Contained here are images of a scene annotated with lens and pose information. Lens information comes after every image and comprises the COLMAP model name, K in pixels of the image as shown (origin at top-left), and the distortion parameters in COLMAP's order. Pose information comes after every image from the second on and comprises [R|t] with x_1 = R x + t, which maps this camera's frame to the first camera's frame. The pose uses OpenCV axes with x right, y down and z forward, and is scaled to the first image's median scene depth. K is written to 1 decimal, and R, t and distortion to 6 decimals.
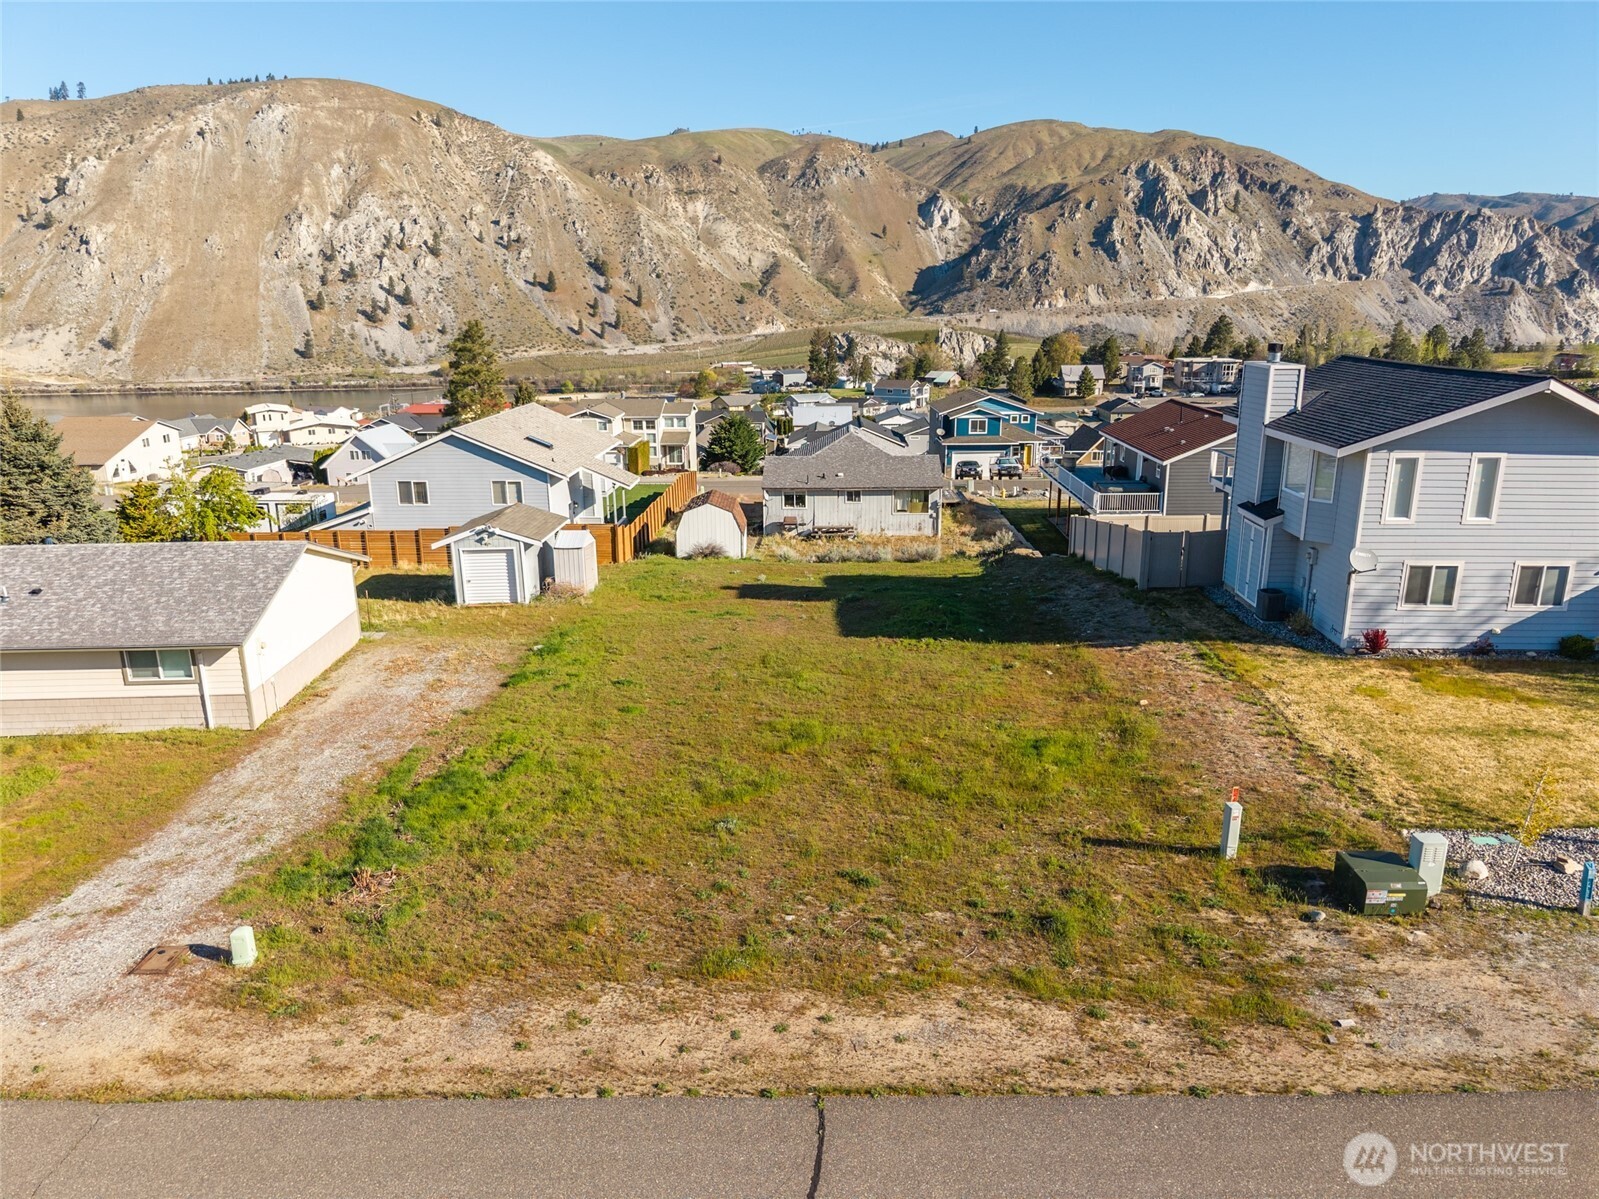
lens RADIAL K [[1069.7, 0, 797.2], [0, 1069.7, 600.7], [0, 0, 1]] dist [0.006434, -0.004457]
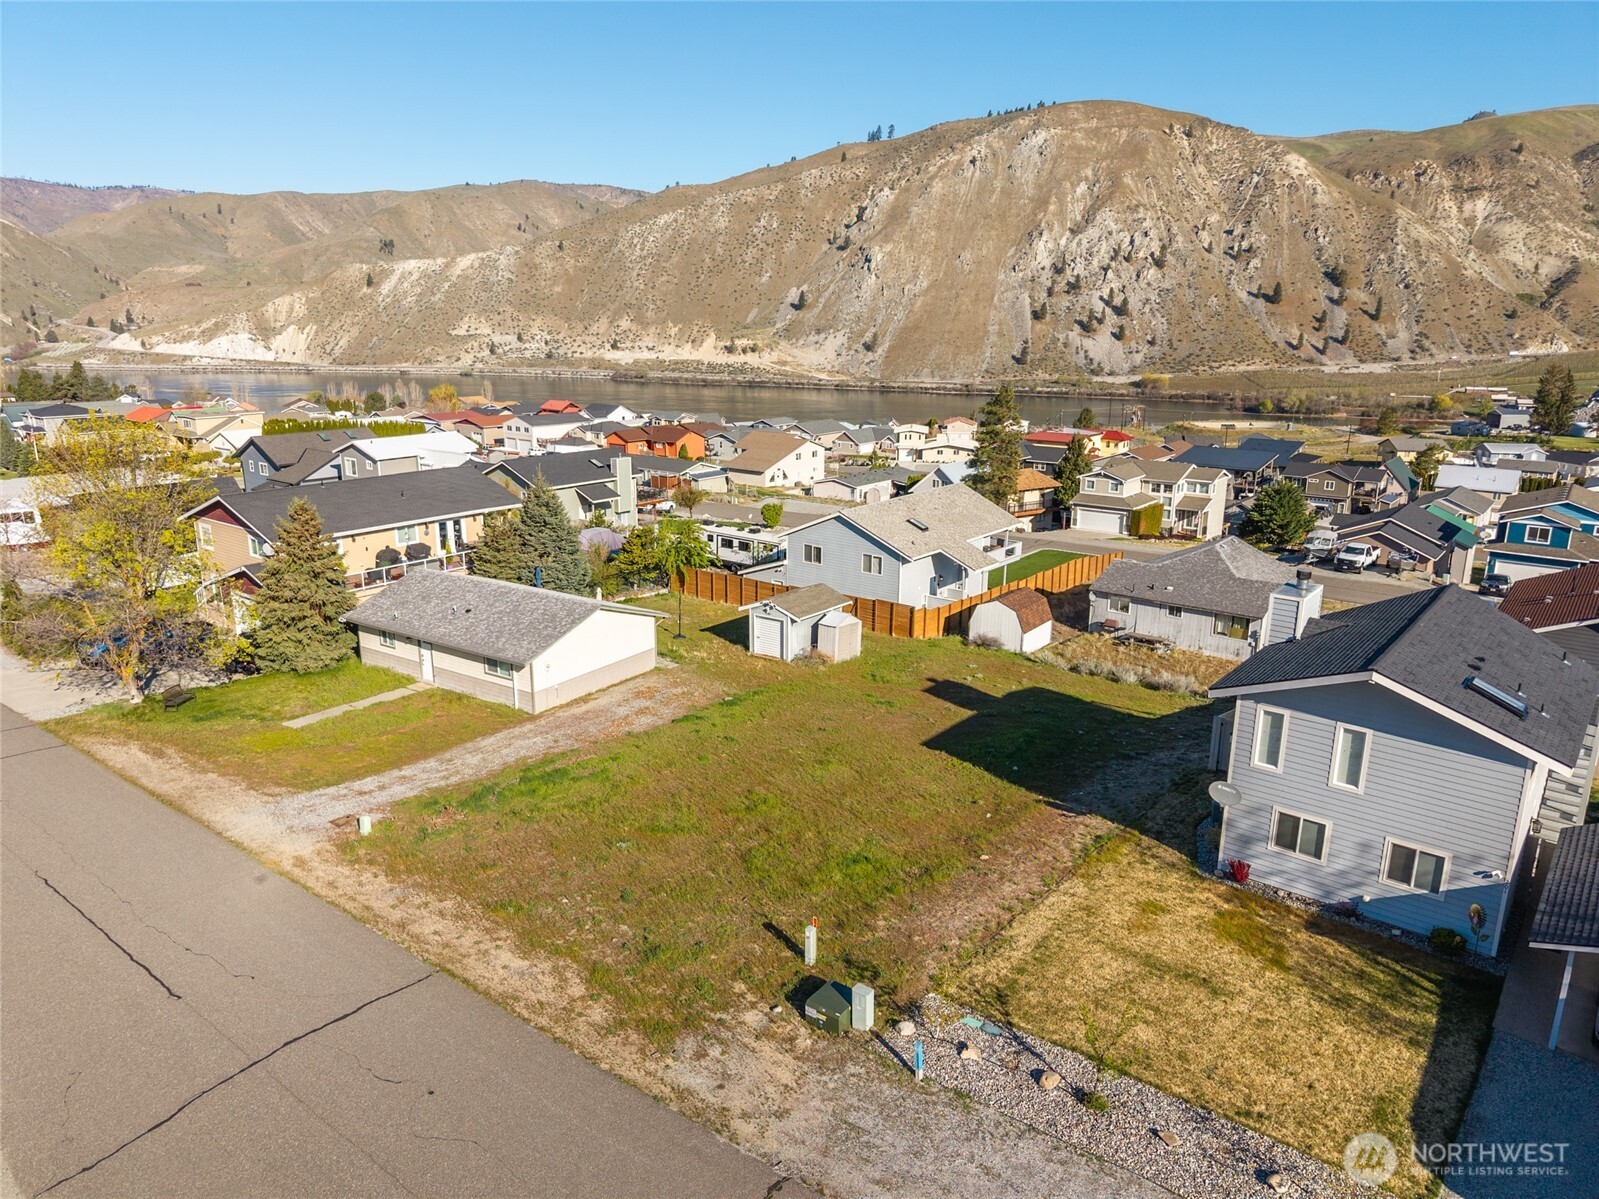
lens RADIAL K [[1069.7, 0, 797.2], [0, 1069.7, 600.7], [0, 0, 1]] dist [0.006434, -0.004457]
pose [[0.803892, 0.166393, -0.571027, 0.015303], [-0.169154, 0.984385, 0.048709, -0.004208], [0.570215, 0.057434, 0.819485, -0.003057]]
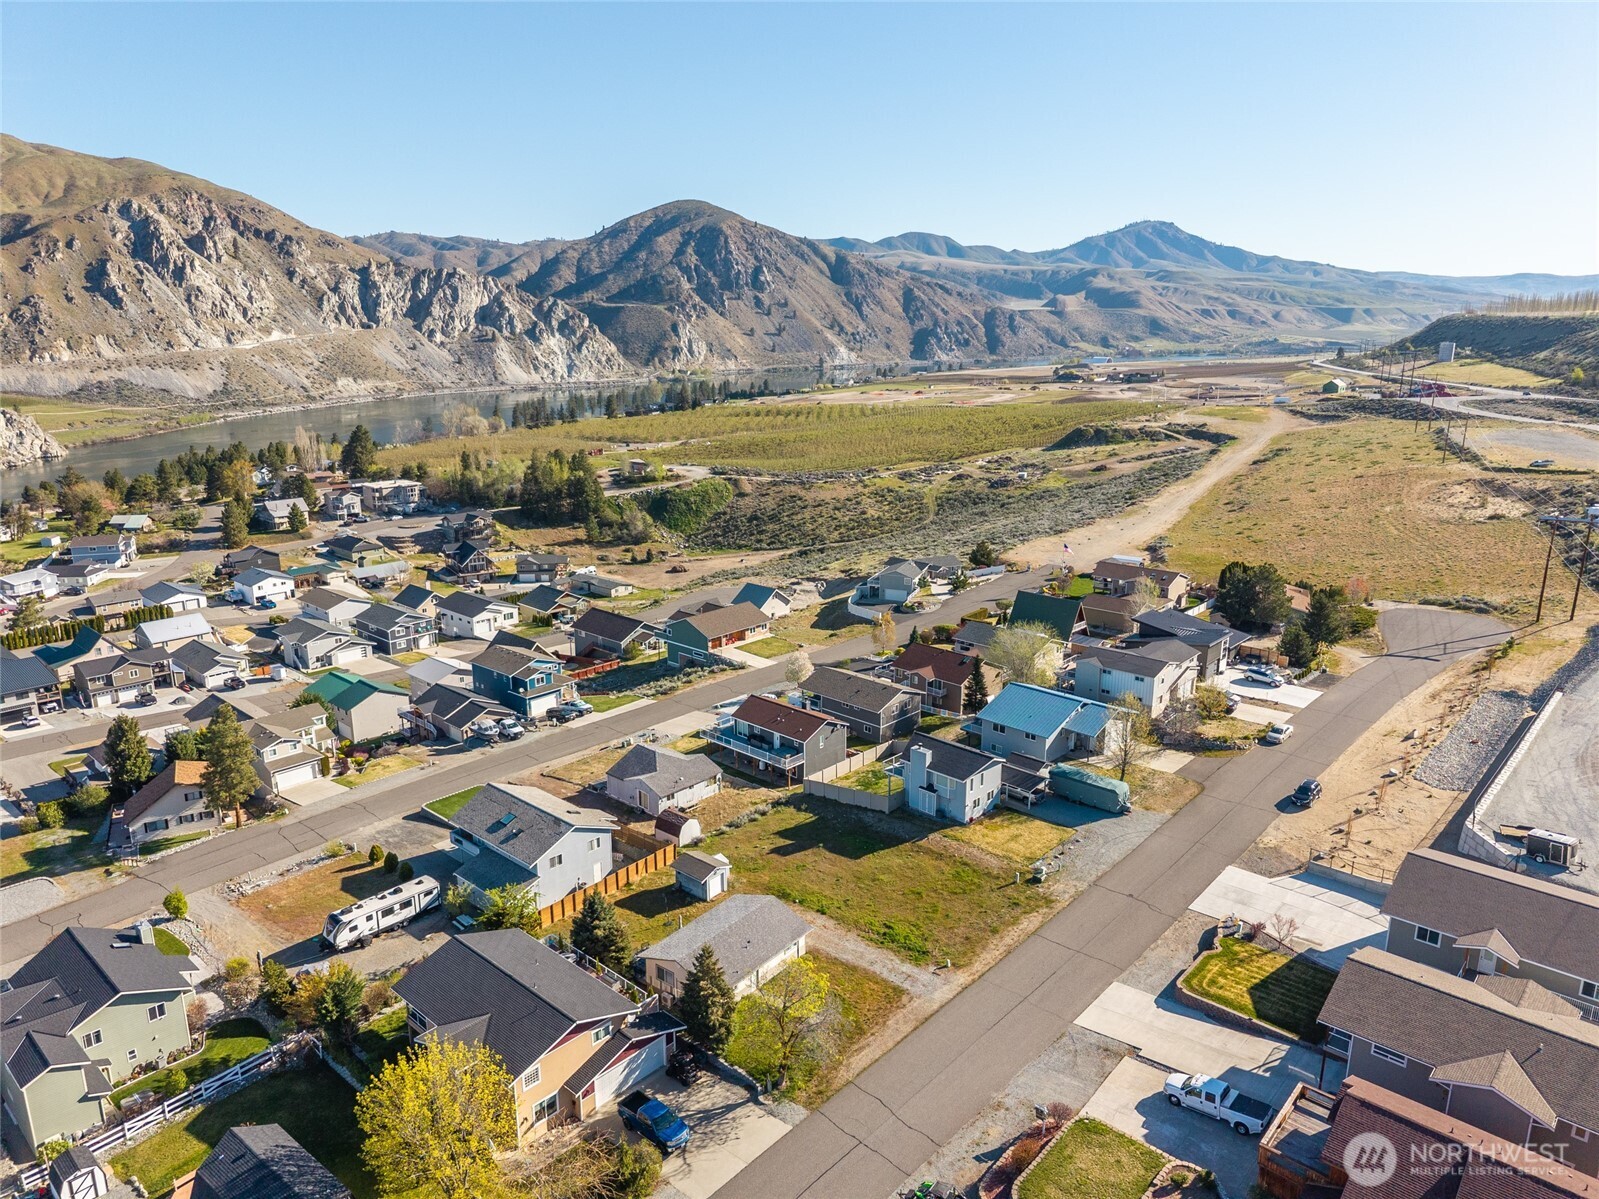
lens RADIAL K [[1069.7, 0, 797.2], [0, 1069.7, 600.7], [0, 0, 1]] dist [0.006434, -0.004457]
pose [[0.650101, -0.184272, 0.737165, -0.058032], [0.195978, 0.977988, 0.071640, -0.025205], [-0.734140, 0.097895, 0.671904, -0.028671]]
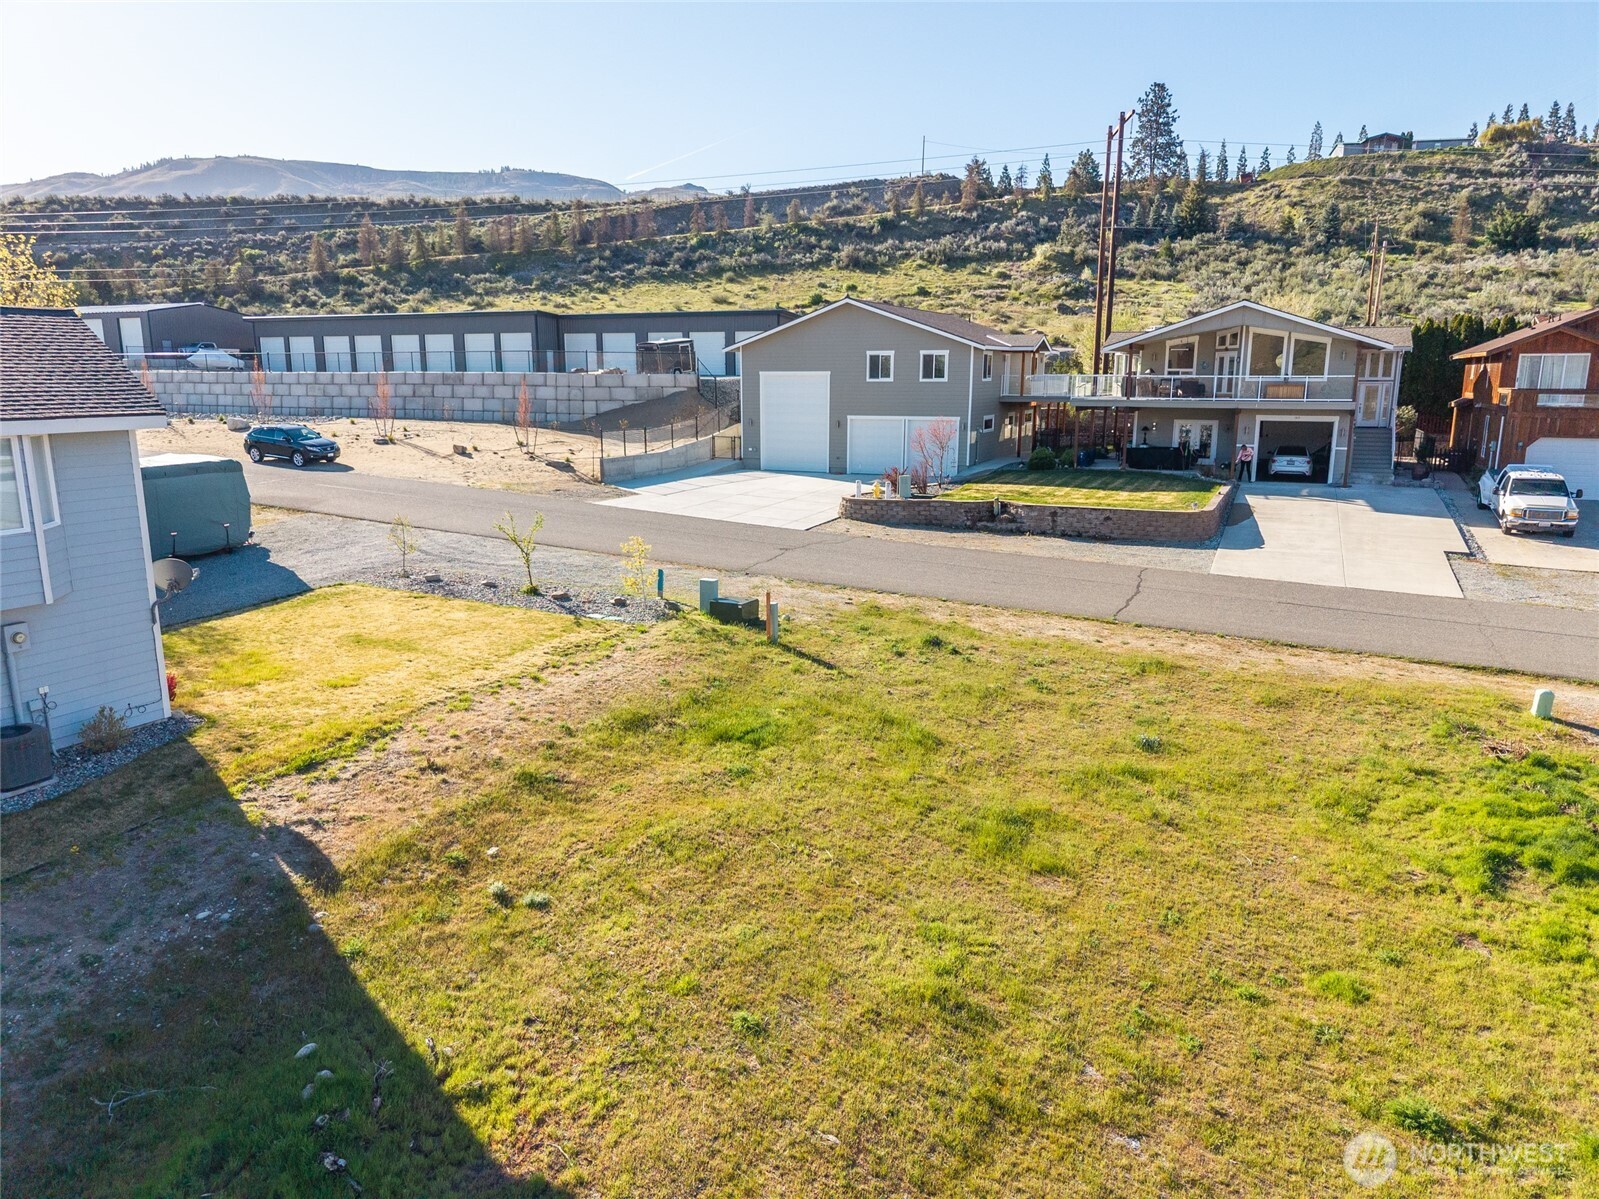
lens RADIAL K [[1069.7, 0, 797.2], [0, 1069.7, 600.7], [0, 0, 1]] dist [0.006434, -0.004457]
pose [[-0.918544, -0.073740, 0.388380, -0.002167], [0.114412, 0.890815, 0.439725, -0.005554], [-0.378400, 0.448342, -0.809817, 0.028047]]
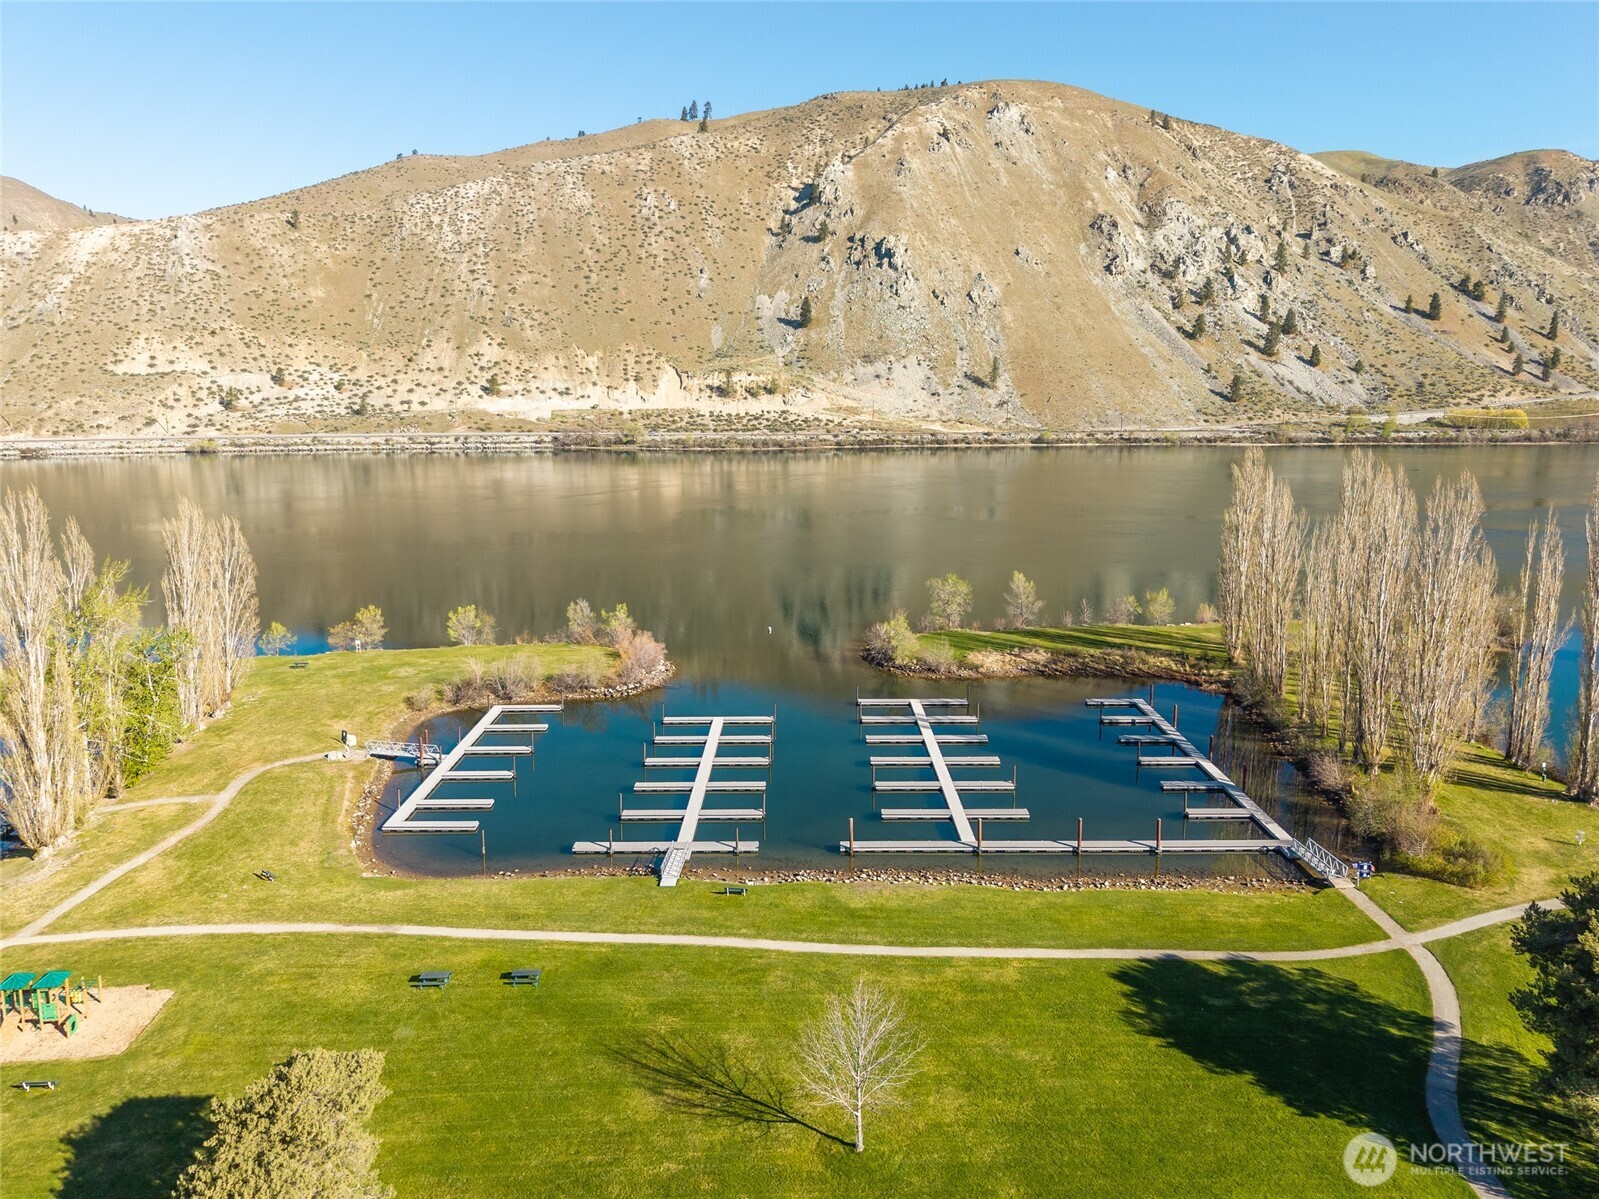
lens RADIAL K [[1101.3, 0, 798.1], [0, 1101.3, 554.2], [0, 0, 1]] dist [0.004381, -0.001800]
pose [[0.986752, 0.028346, -0.159742, -0.526218], [-0.046394, 0.992803, -0.110410, -0.025426], [0.155463, 0.116358, 0.980965, 0.207506]]
